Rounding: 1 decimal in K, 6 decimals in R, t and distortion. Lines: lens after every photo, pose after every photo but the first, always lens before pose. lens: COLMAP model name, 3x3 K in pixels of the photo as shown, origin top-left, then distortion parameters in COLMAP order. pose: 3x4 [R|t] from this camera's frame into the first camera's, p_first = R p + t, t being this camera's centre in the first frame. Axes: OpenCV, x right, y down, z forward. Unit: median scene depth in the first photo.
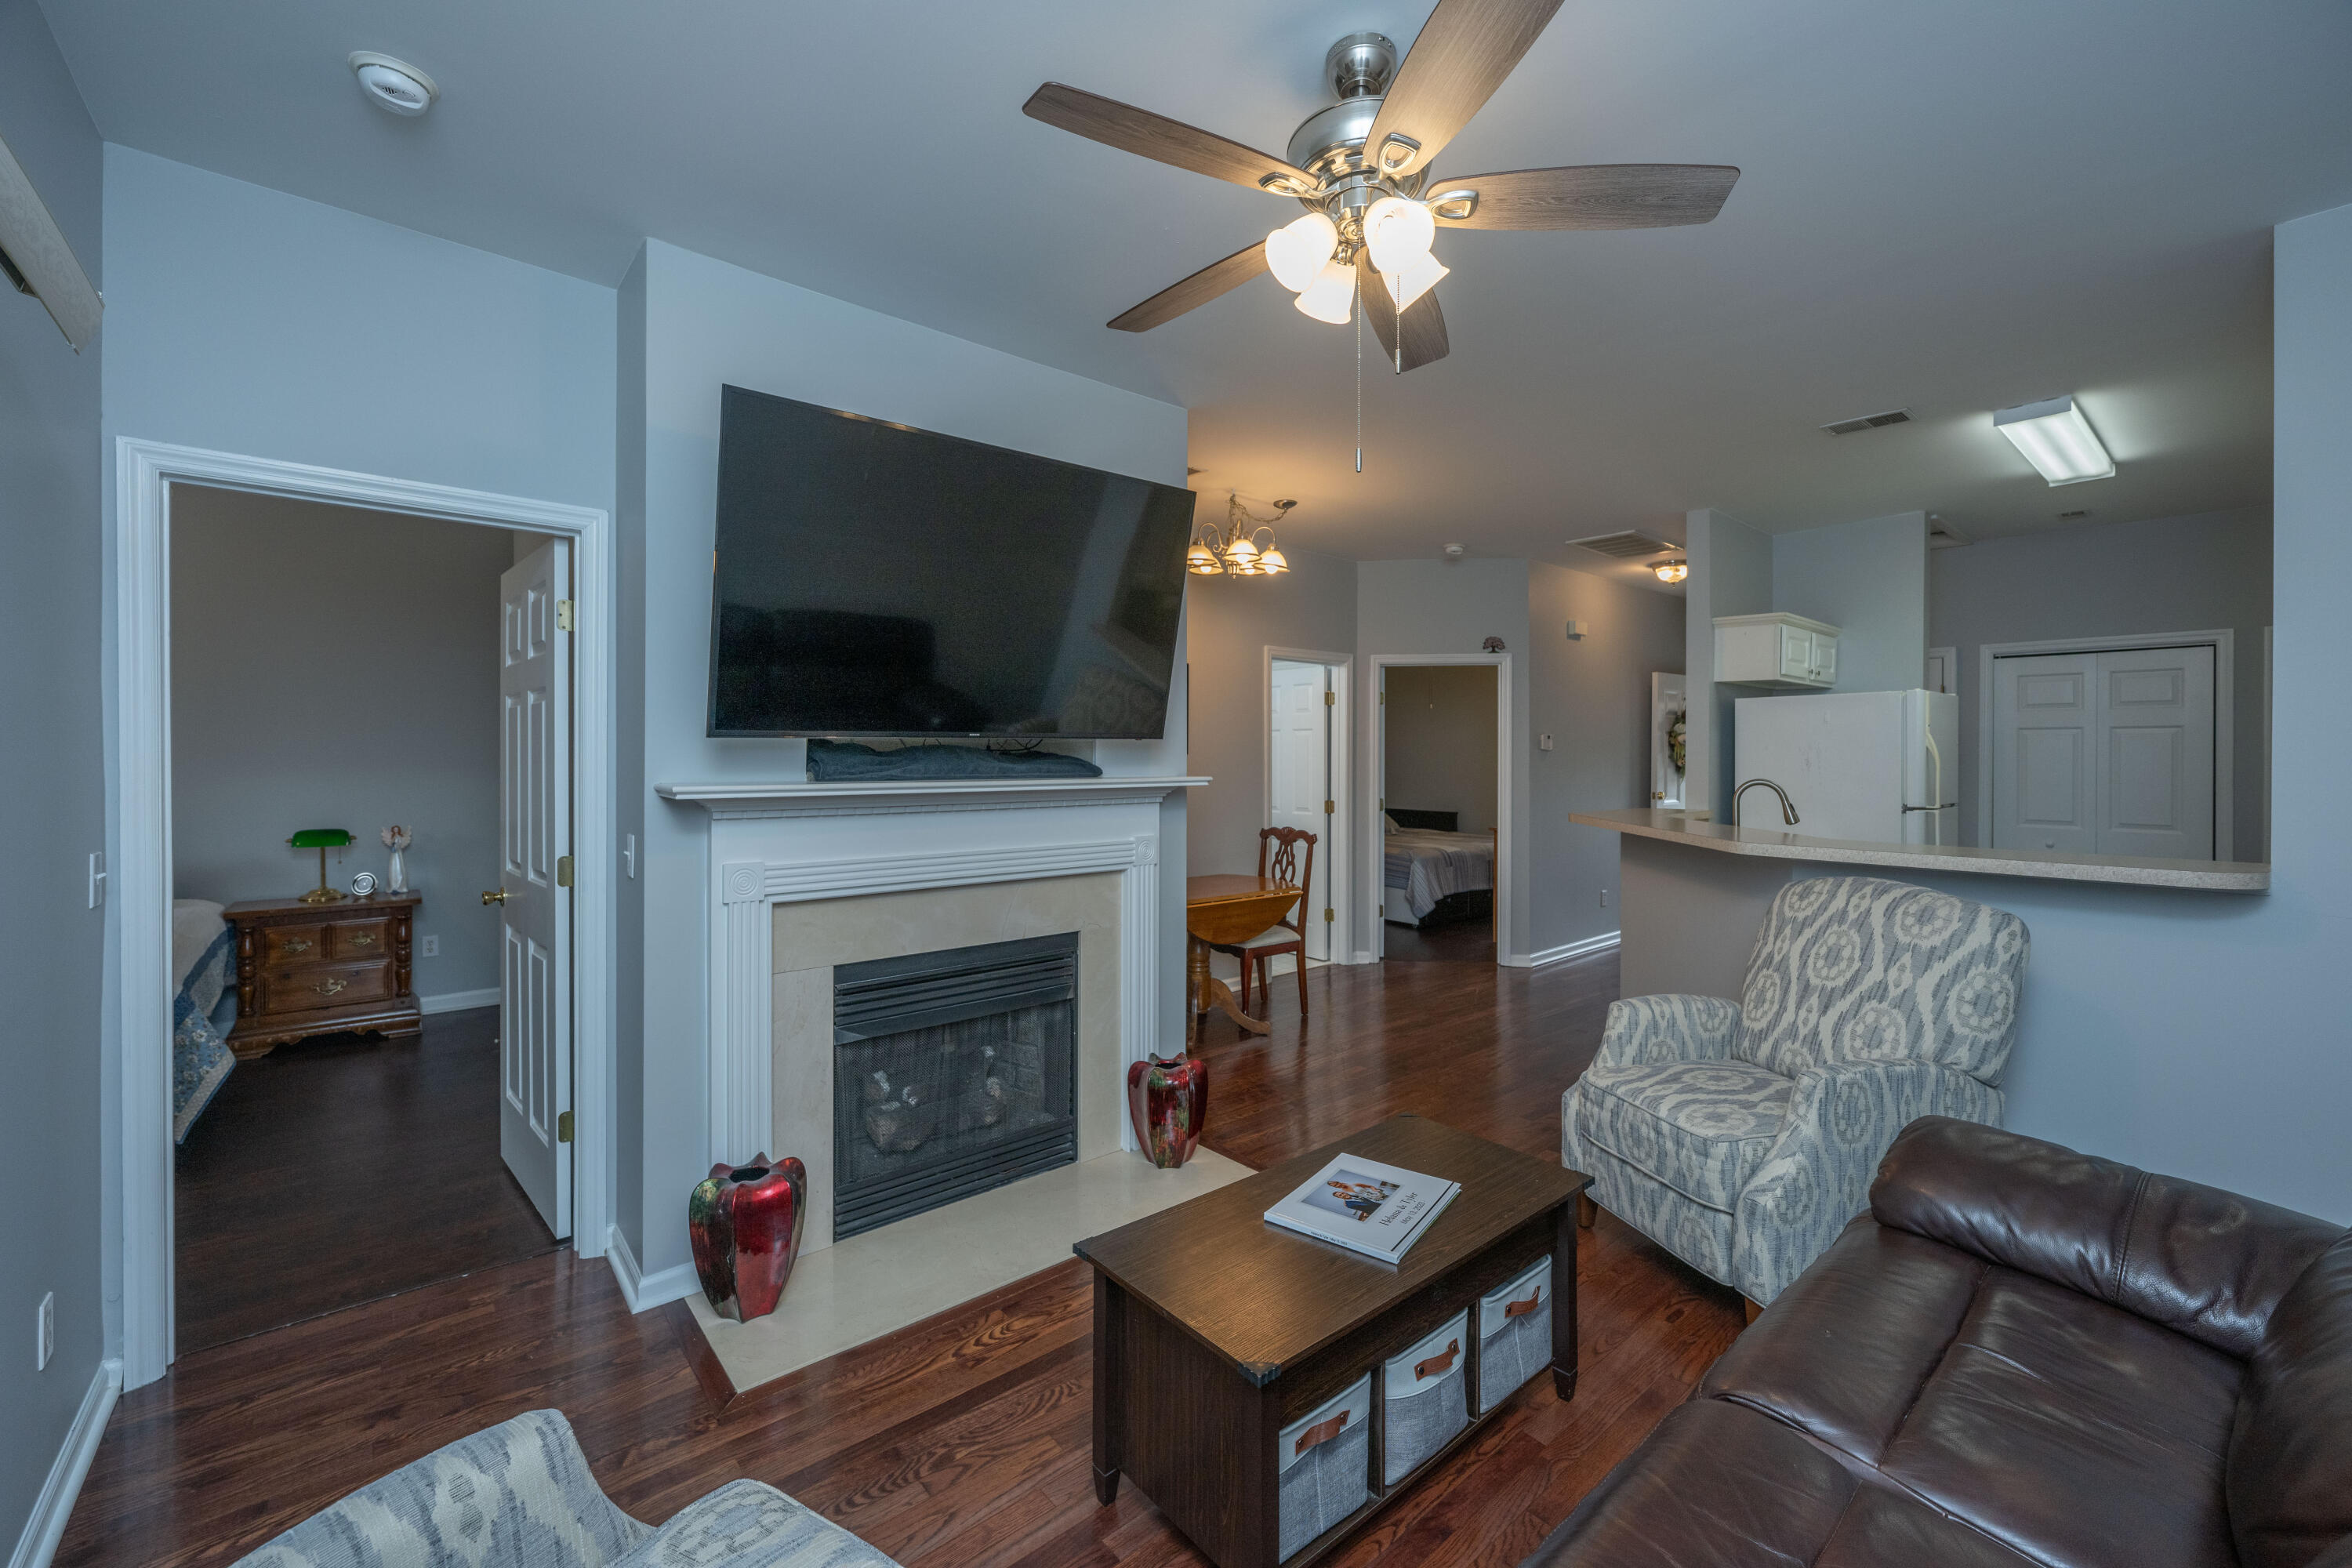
lens RADIAL K [[942.1, 0, 1168.6], [0, 942.1, 760.2], [0, 0, 1]] dist [-0.000849, -0.000021]
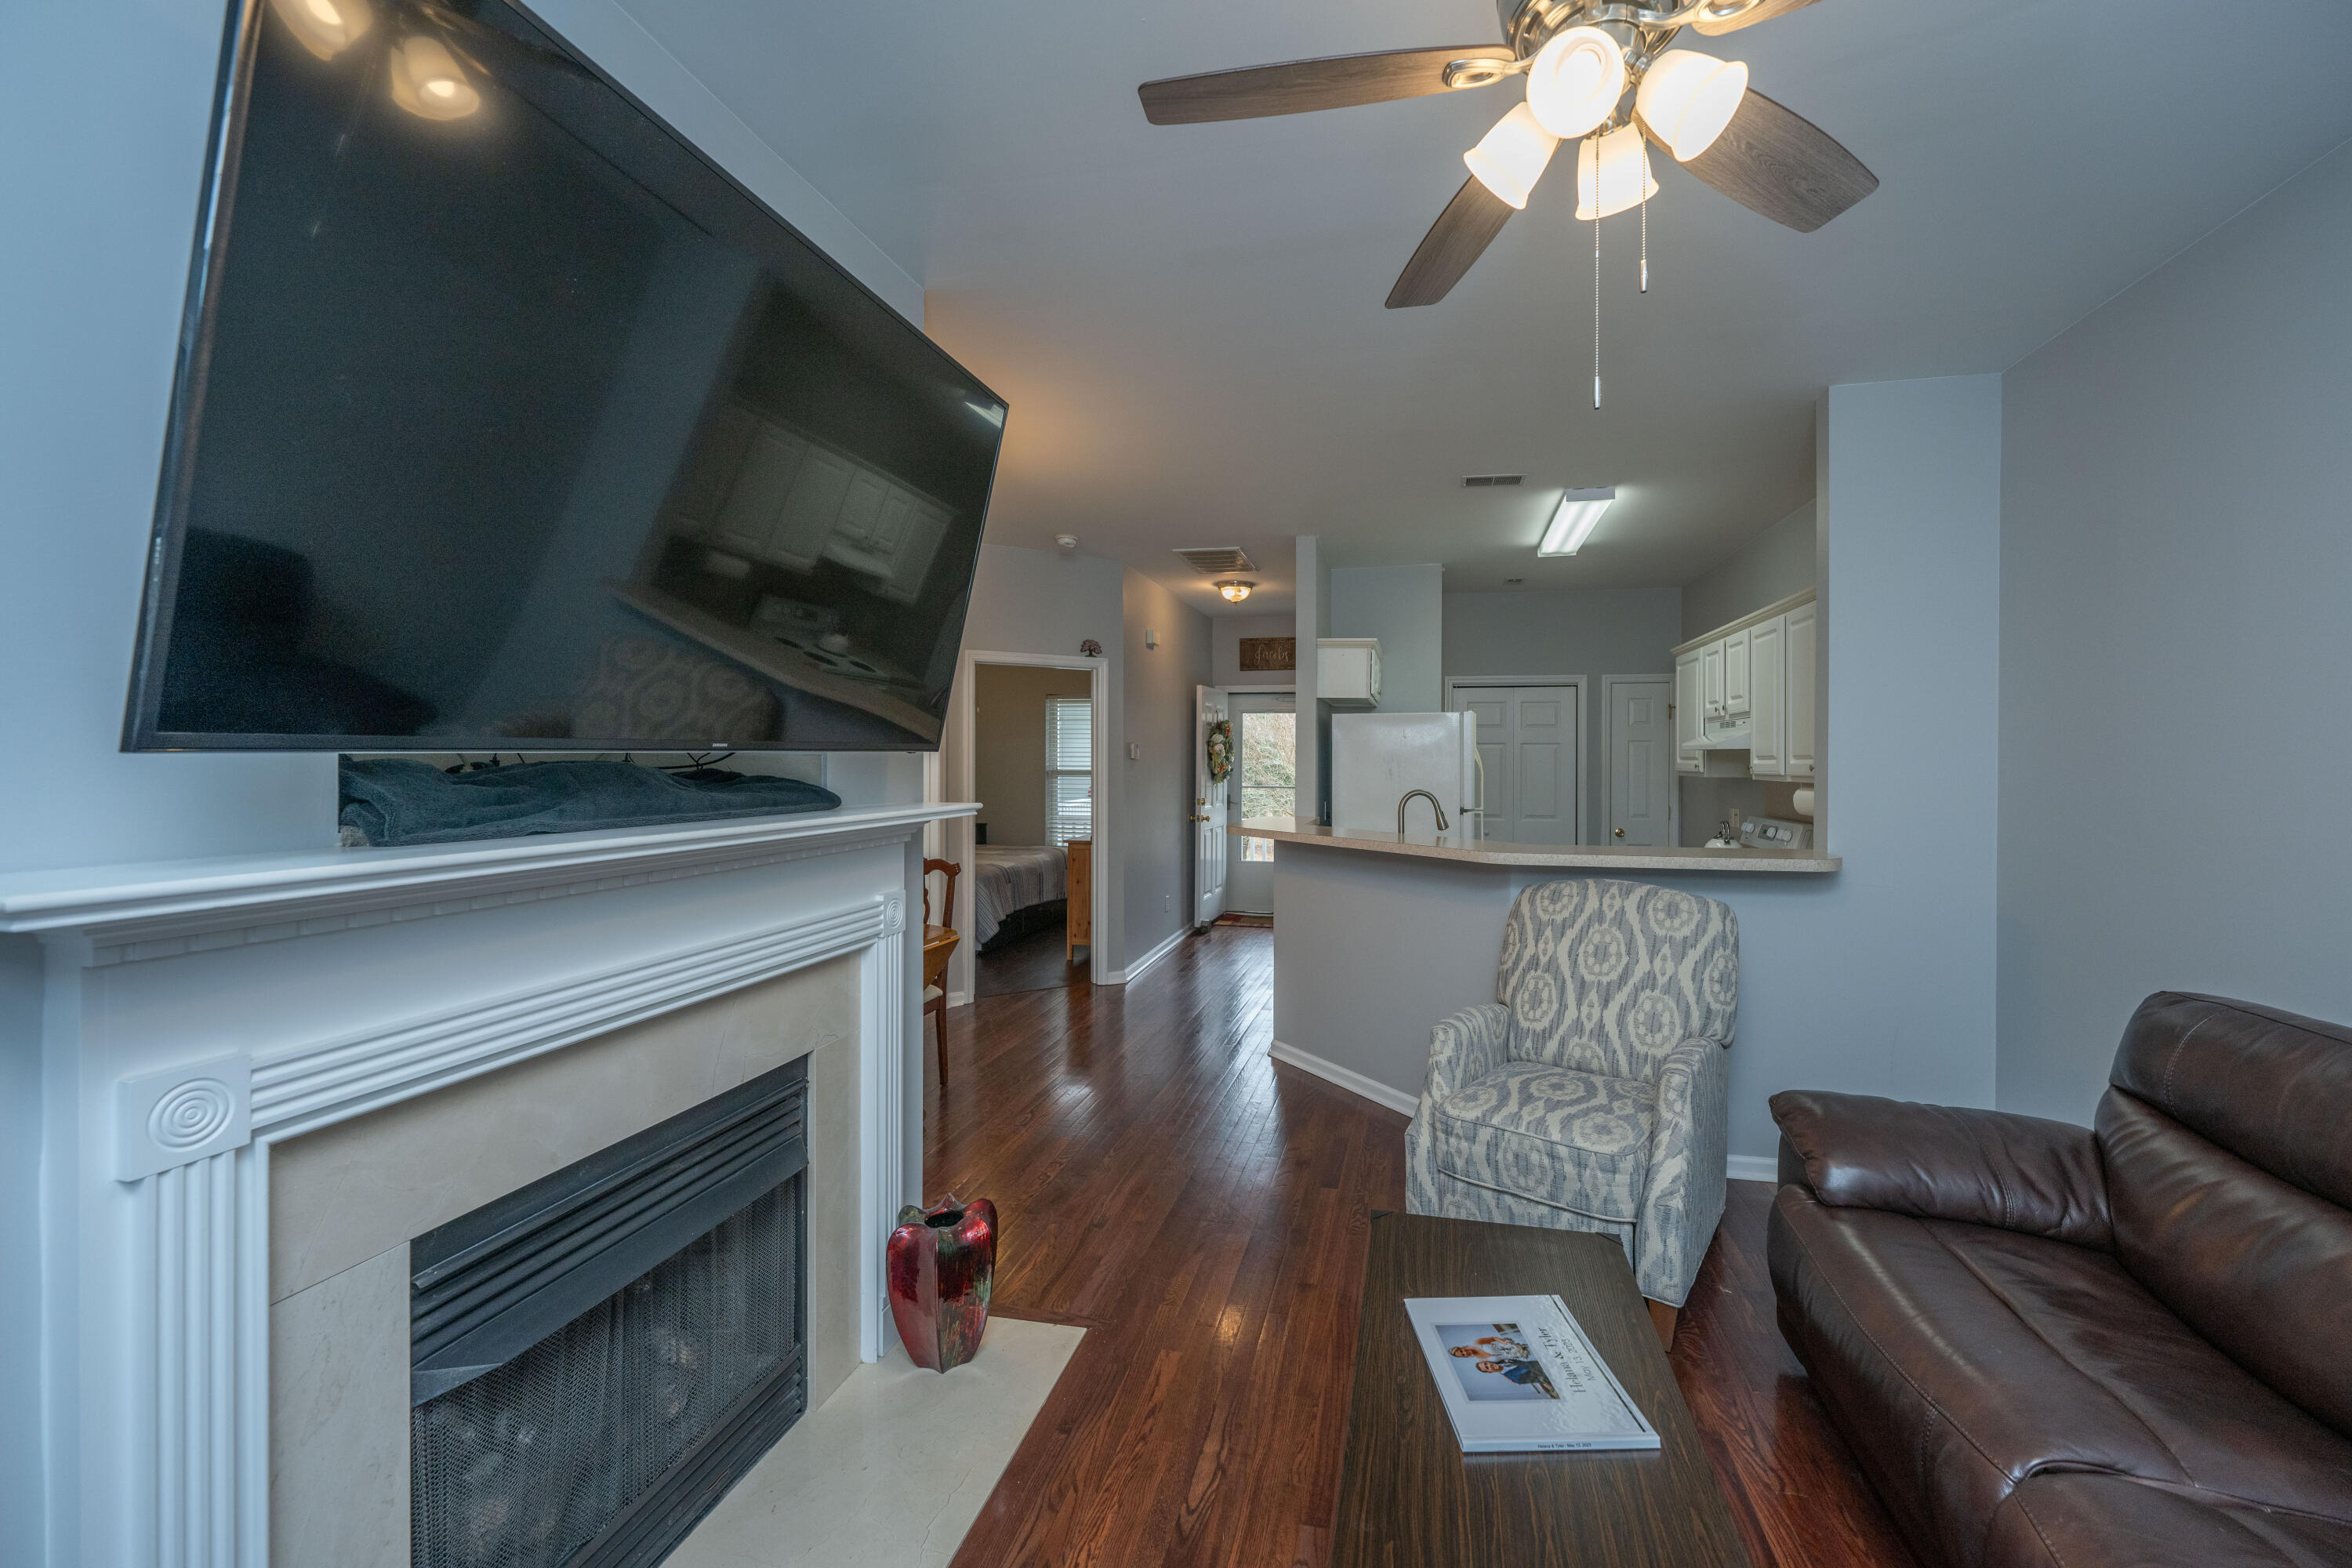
lens RADIAL K [[950.4, 0, 1217.2], [0, 950.4, 766.4], [0, 0, 1]] dist [-0.000879, -0.000135]
pose [[0.789374, -0.004561, 0.613896, -0.339527], [0.002551, 0.999988, 0.004149, -0.017522], [-0.613908, -0.001709, 0.789376, 0.399414]]
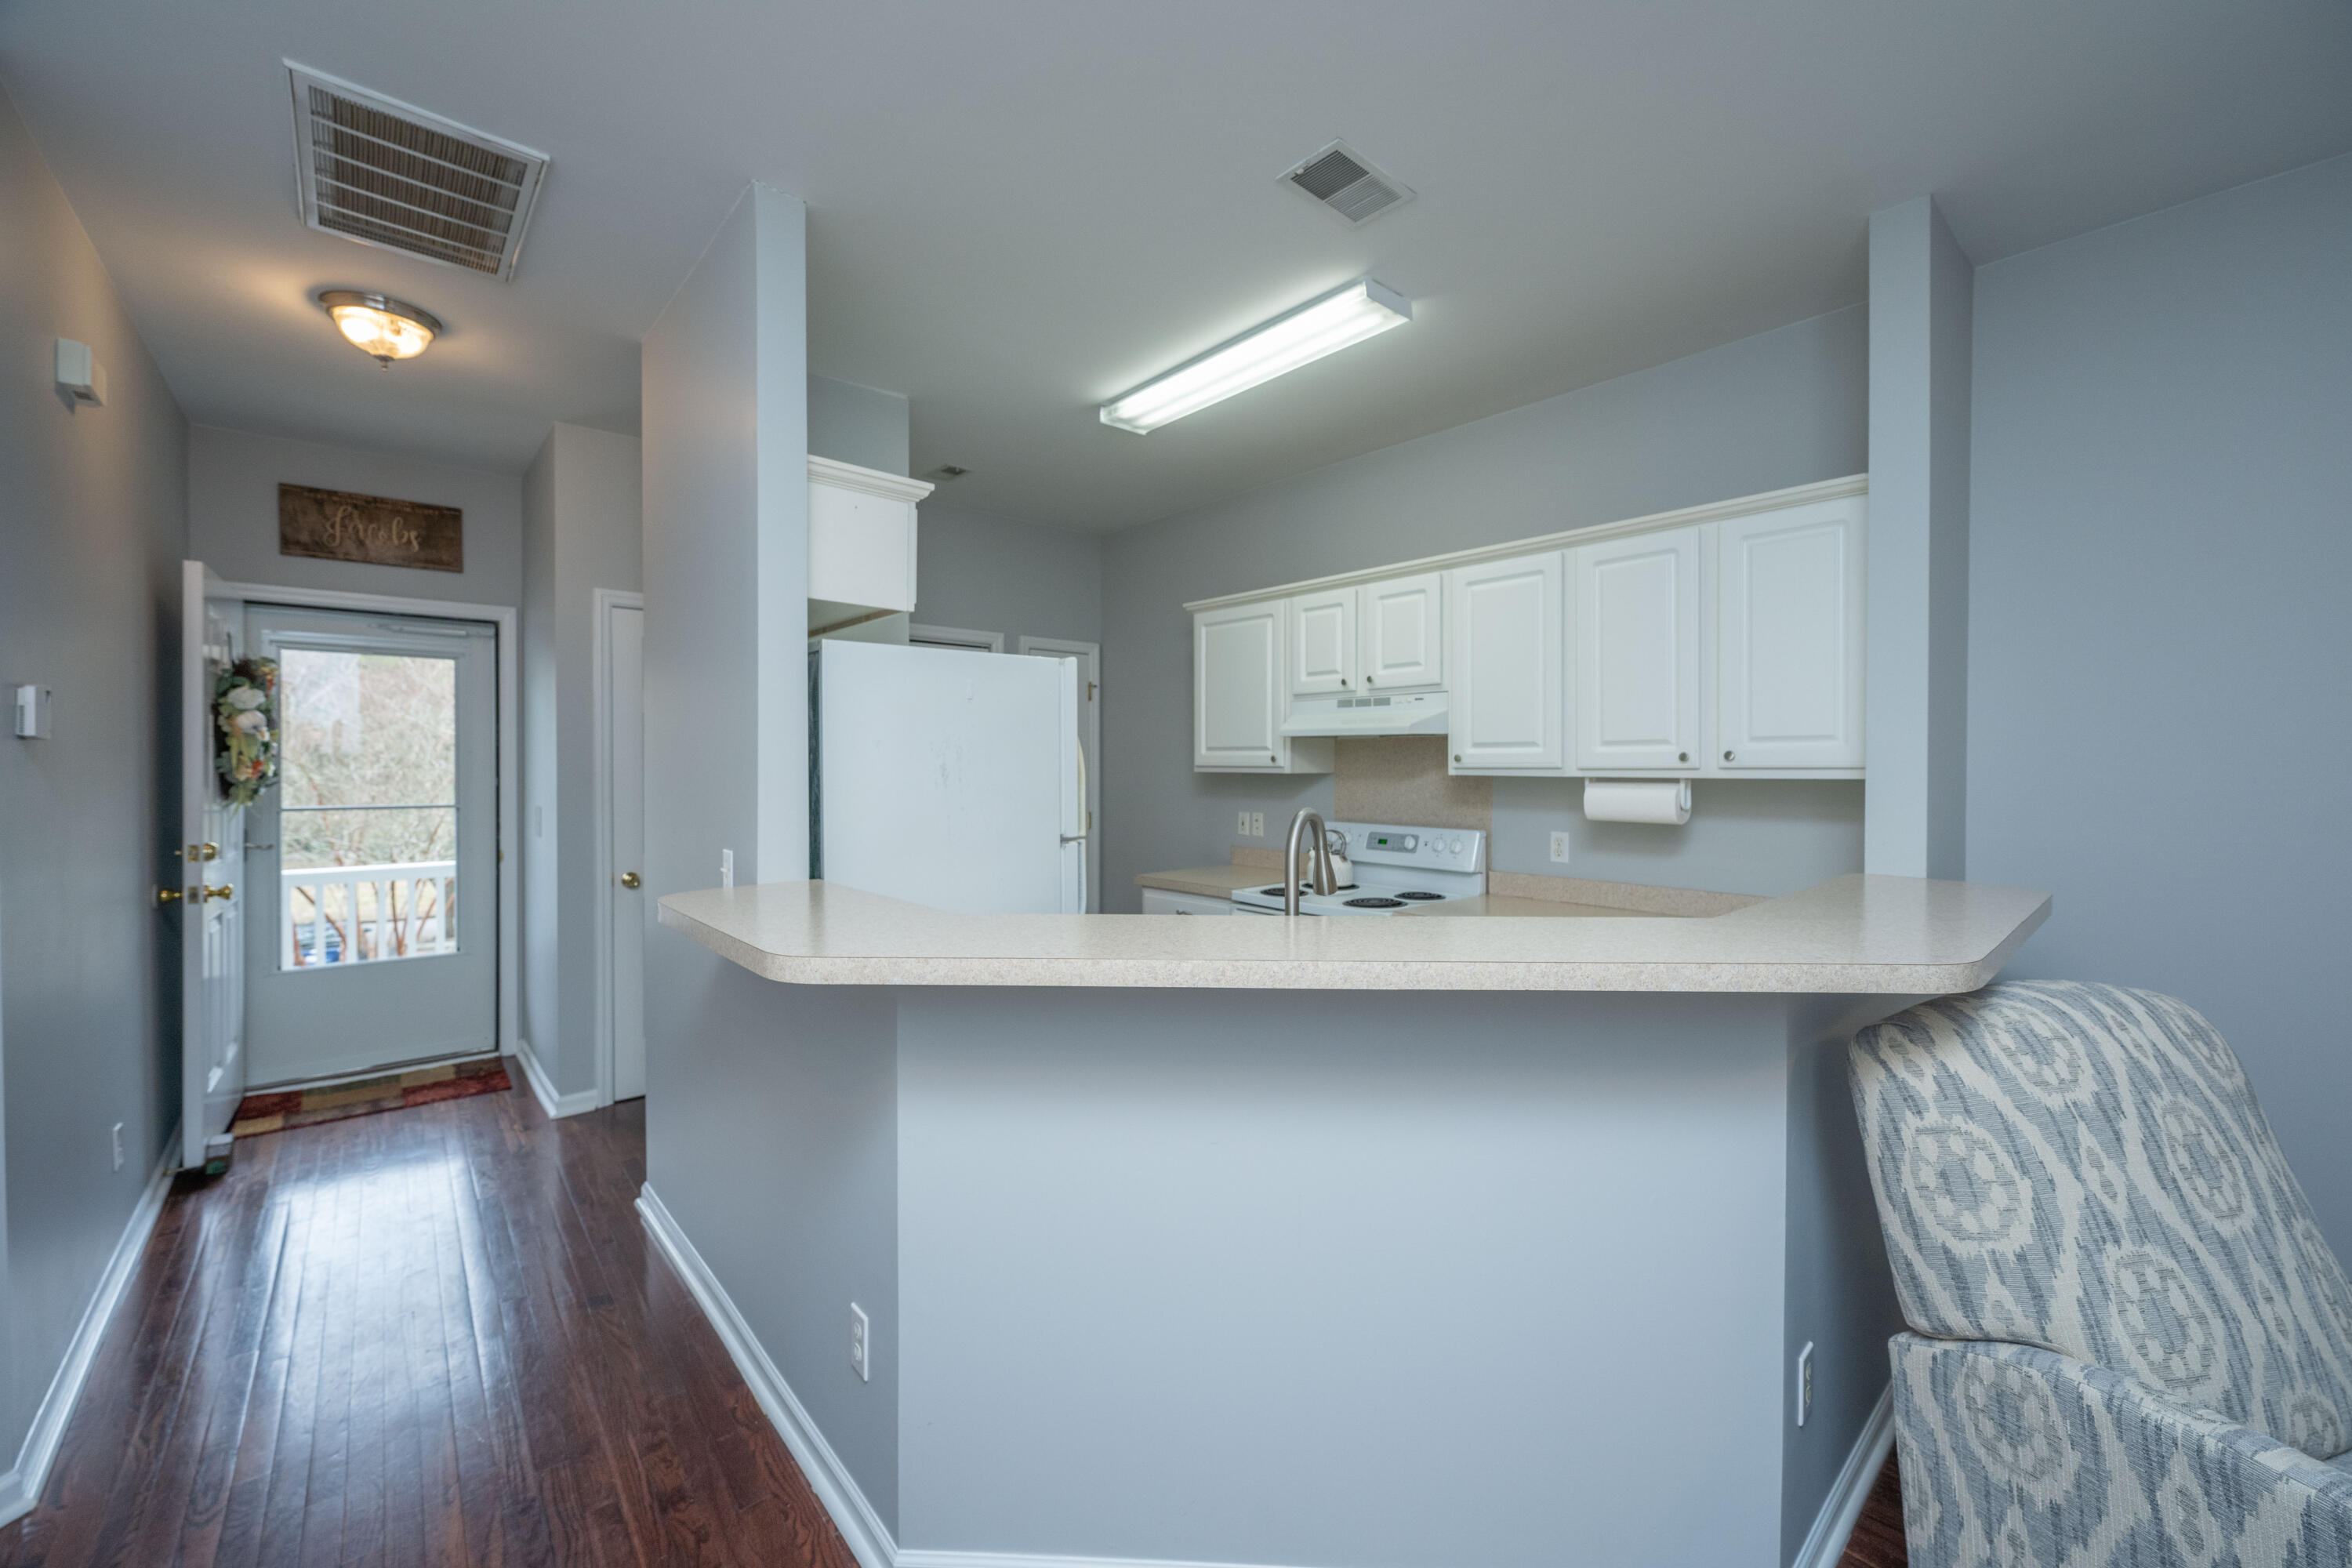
lens RADIAL K [[935.7, 0, 1174.6], [0, 935.7, 777.6], [0, 0, 1]] dist [0.000436, 0.000042]
pose [[-0.024413, -0.018462, 0.999531, 0.231367], [0.004234, 0.999819, 0.018570, -0.006367], [-0.999693, 0.004686, -0.024330, 1.569796]]
